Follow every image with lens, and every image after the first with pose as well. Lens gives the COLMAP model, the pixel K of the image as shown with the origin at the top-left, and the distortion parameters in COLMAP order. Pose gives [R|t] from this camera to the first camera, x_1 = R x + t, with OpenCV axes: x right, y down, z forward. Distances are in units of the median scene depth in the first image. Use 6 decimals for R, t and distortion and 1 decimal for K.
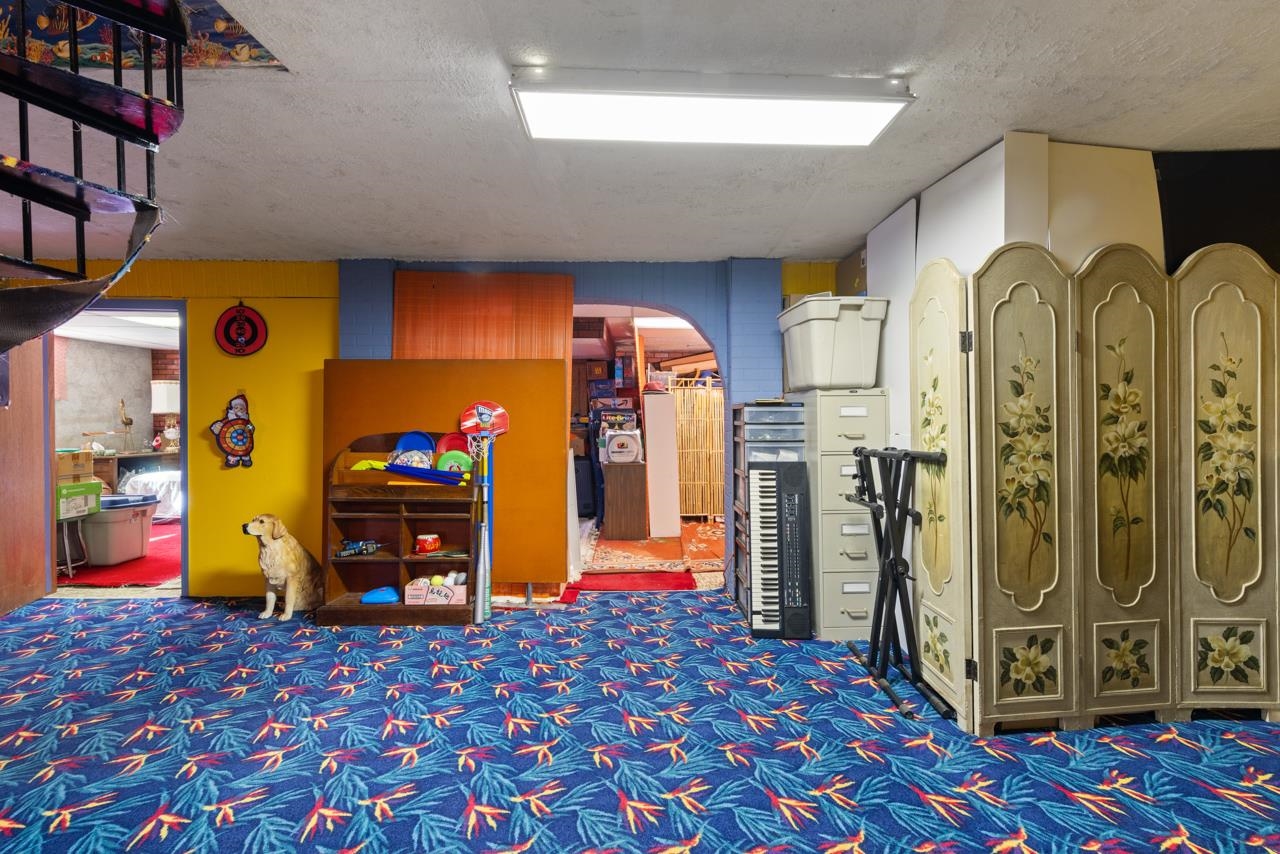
lens RADIAL K [[549.5, 0, 640.2], [0, 549.5, 429.6], [0, 0, 1]] dist [-0.000043, -0.000545]
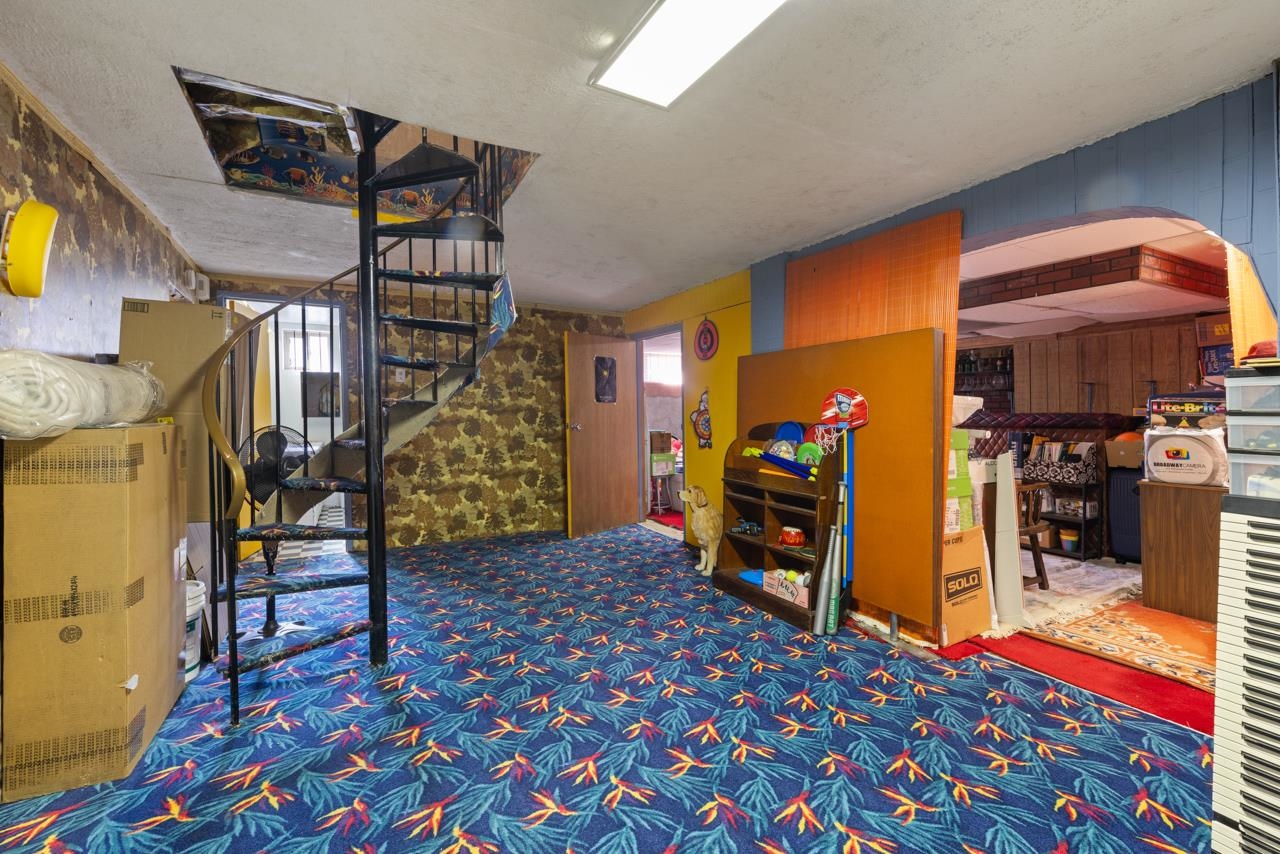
lens RADIAL K [[561.7, 0, 640.0], [0, 561.7, 427.0], [0, 0, 1]] dist [0.003331, -0.000791]
pose [[0.433560, 0.022537, -0.900843, 0.397381], [-0.020928, 0.999669, 0.014937, 0.003800], [0.900882, 0.012377, 0.433888, 0.325722]]
